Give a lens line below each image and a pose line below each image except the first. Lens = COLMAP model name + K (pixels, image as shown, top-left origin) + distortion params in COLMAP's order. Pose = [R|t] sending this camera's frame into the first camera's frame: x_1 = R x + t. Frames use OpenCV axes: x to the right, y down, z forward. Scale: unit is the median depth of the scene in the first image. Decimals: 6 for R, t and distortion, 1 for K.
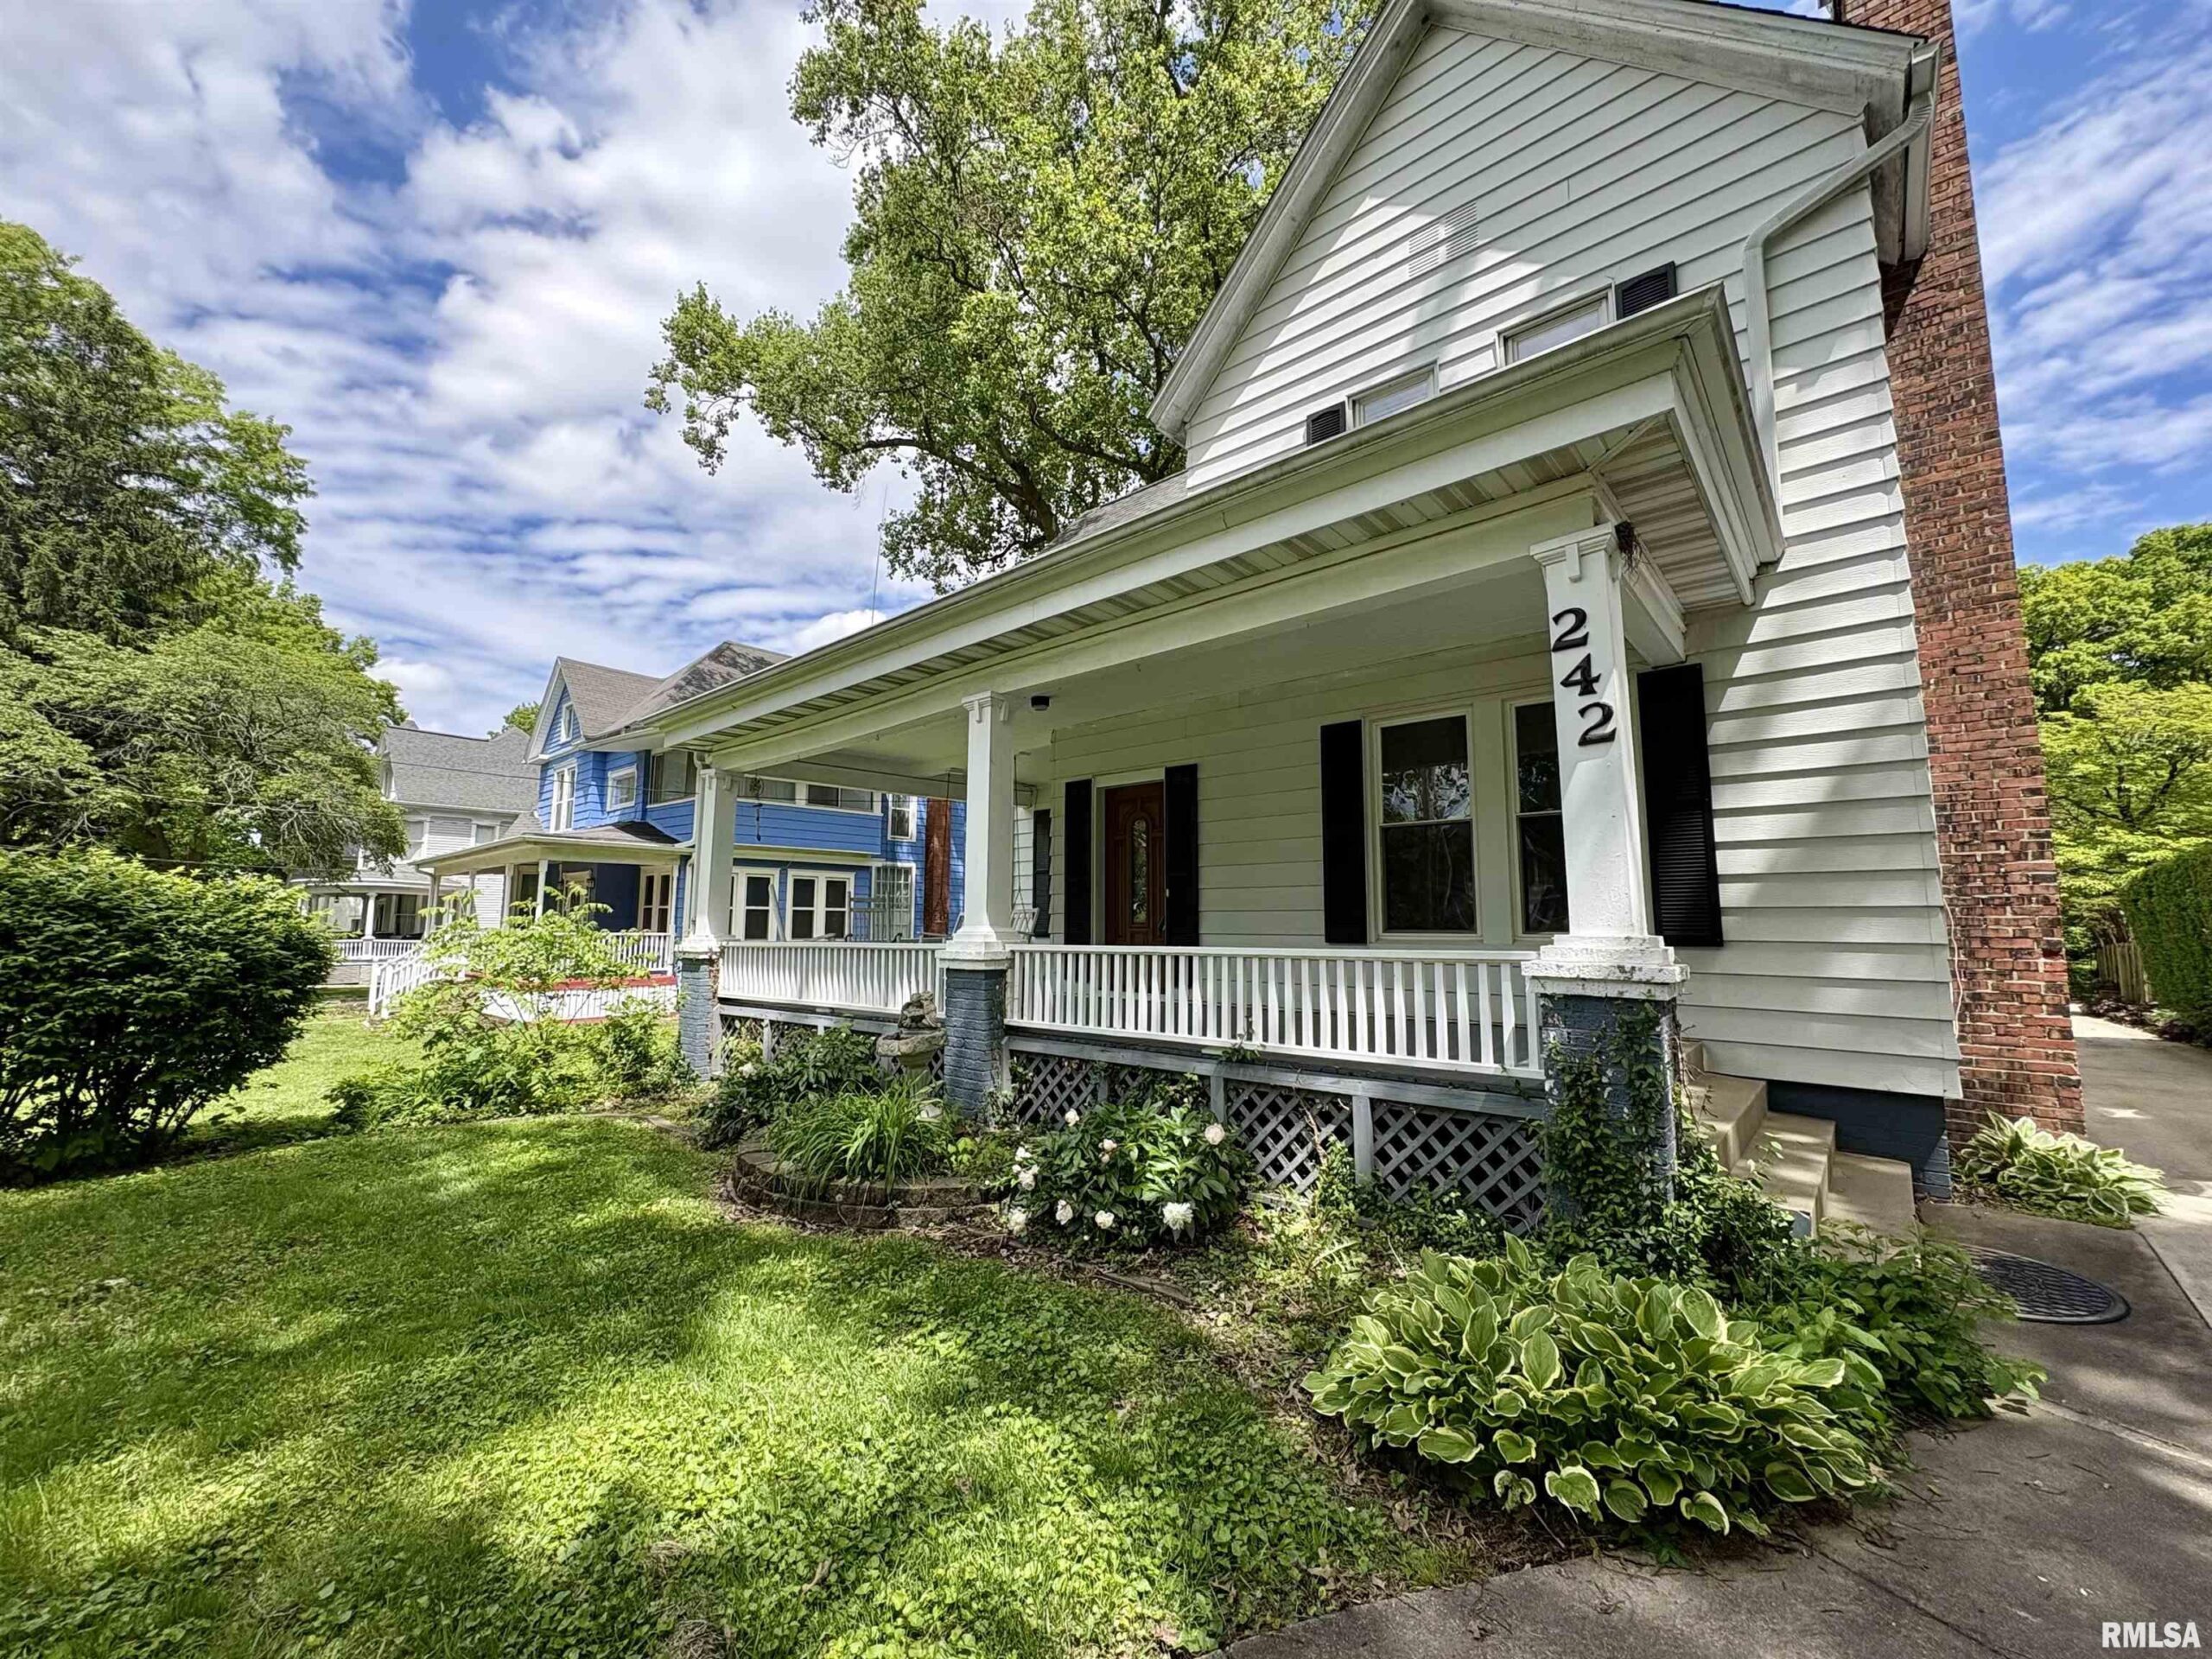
lens RADIAL K [[878.2, 0, 1103.5], [0, 878.2, 830.4], [0, 0, 1]] dist [-0.001209, 0.000625]
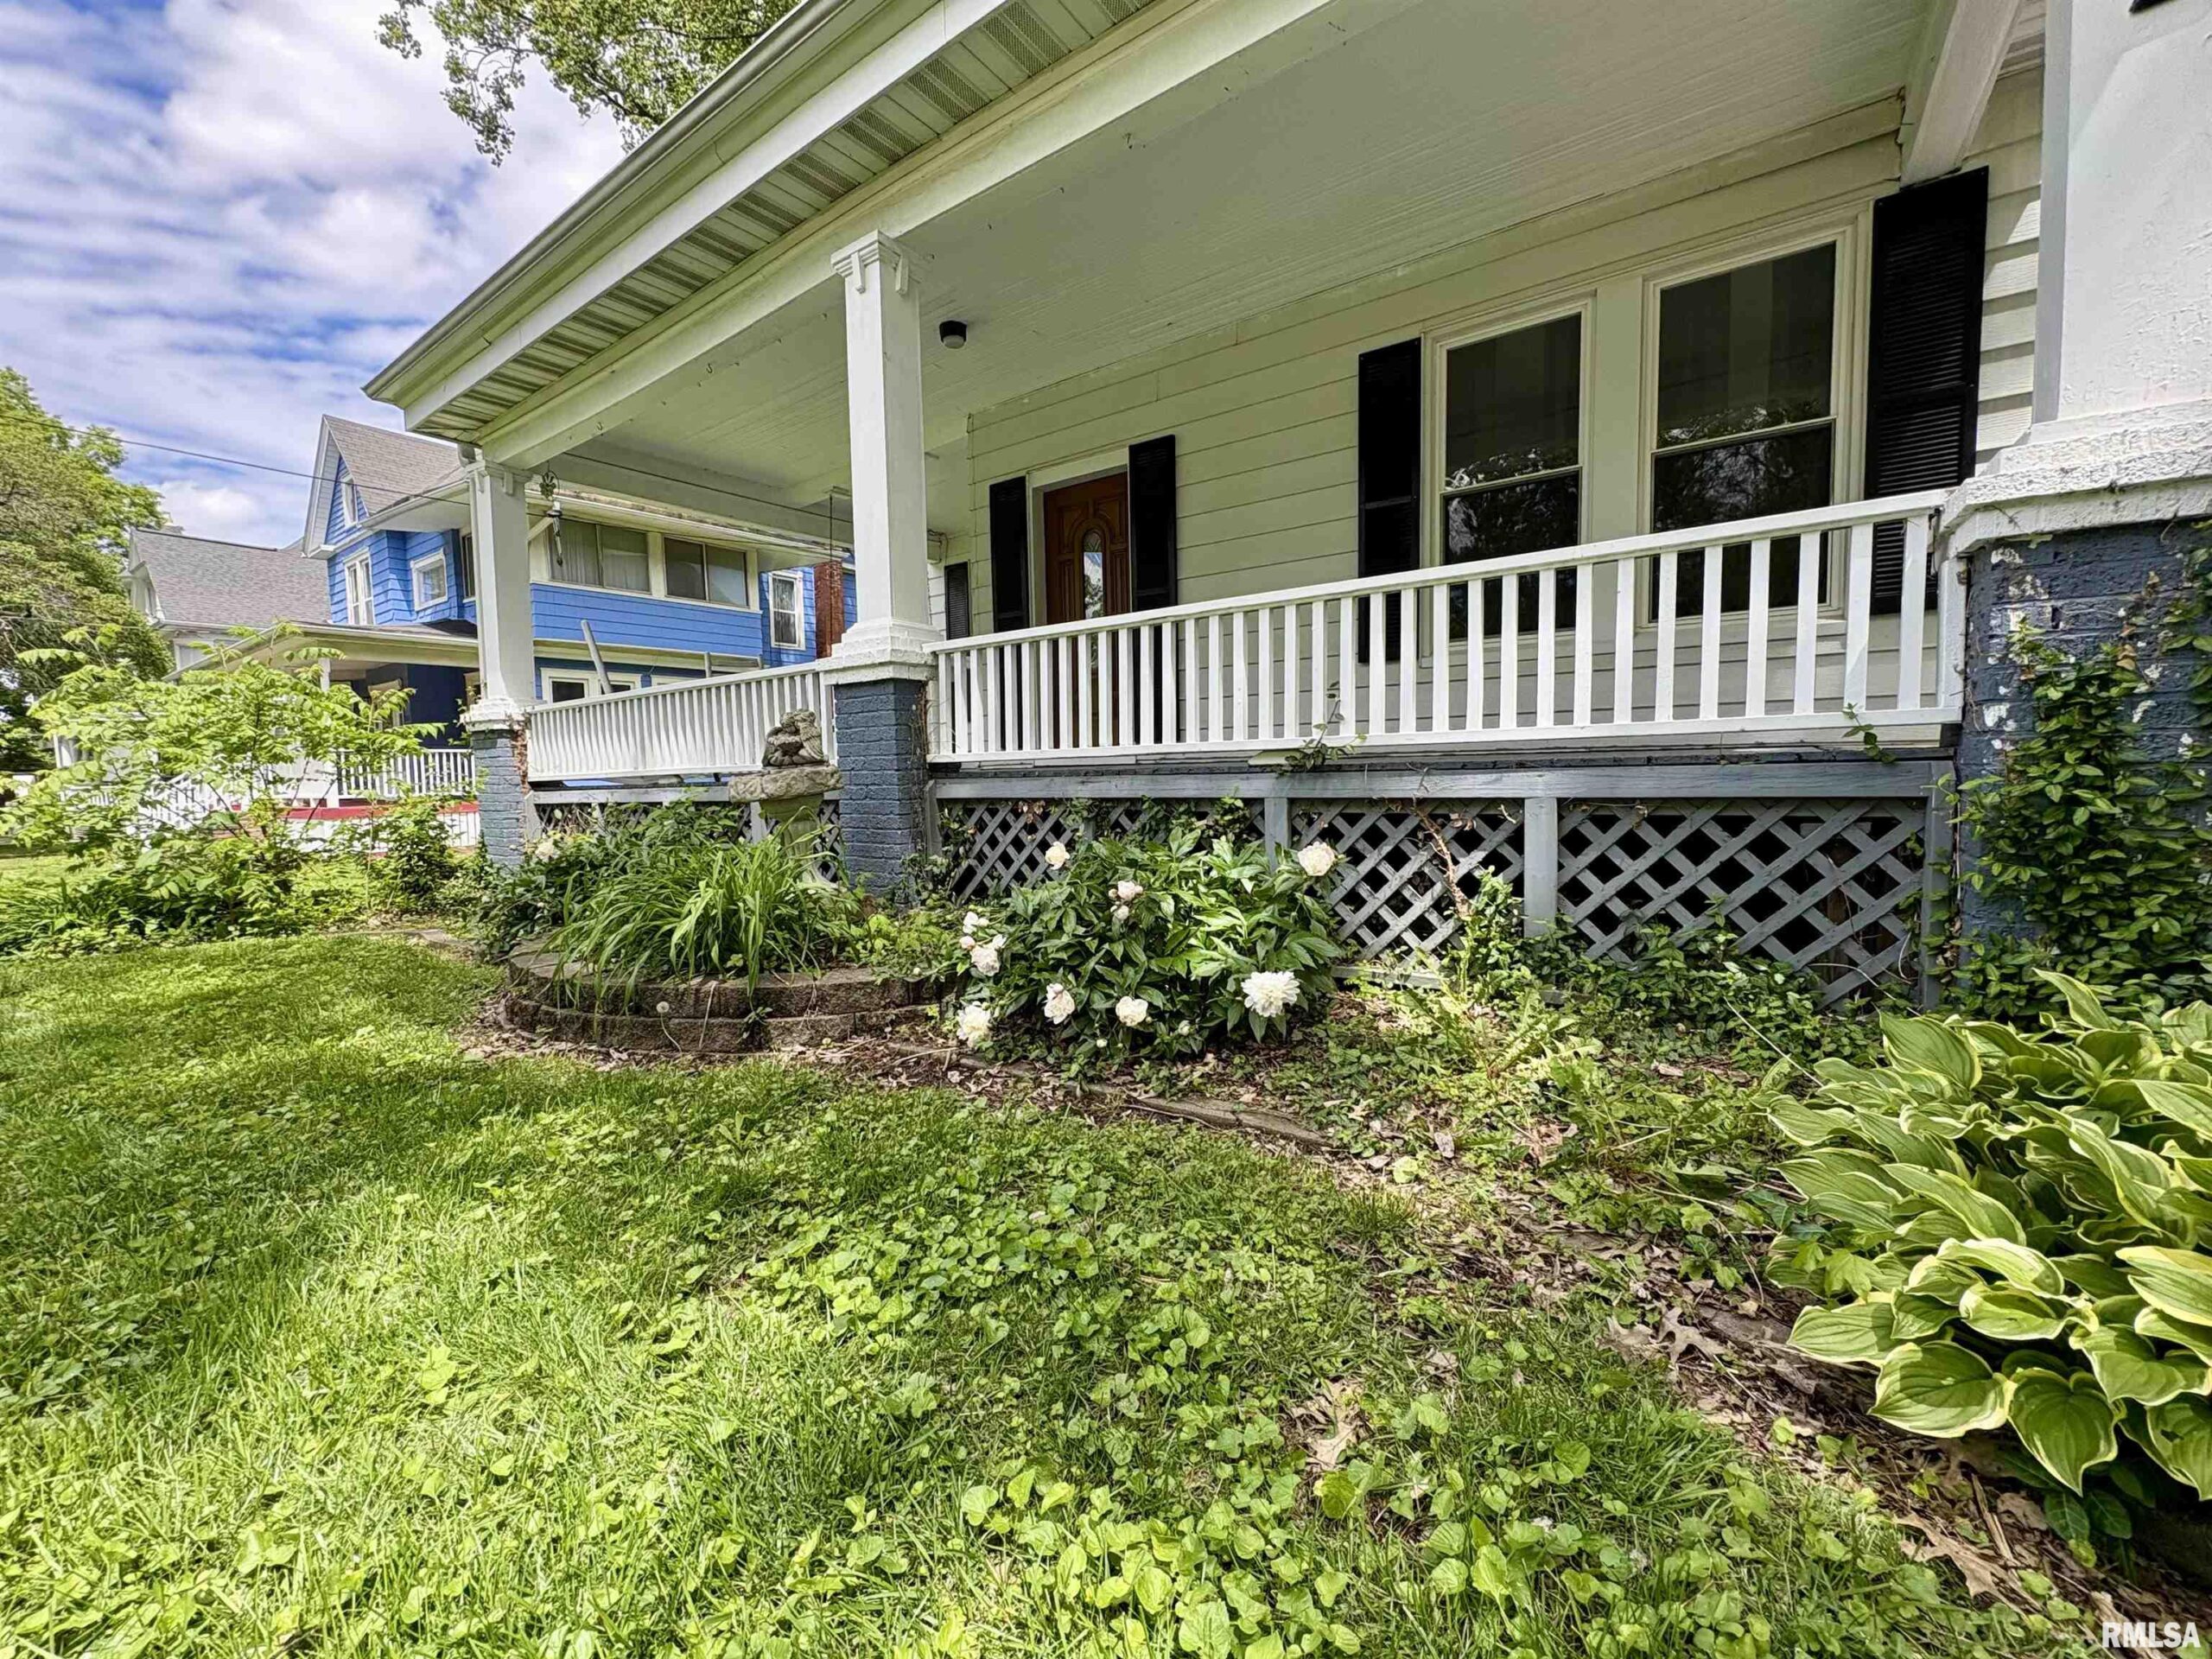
lens RADIAL K [[878.2, 0, 1103.5], [0, 878.2, 830.4], [0, 0, 1]] dist [-0.001209, 0.000625]
pose [[0.994351, -0.032624, 0.101000, -0.063197], [0.014197, 0.983919, 0.178049, 0.201731], [-0.105185, -0.175609, 0.978825, 0.415015]]
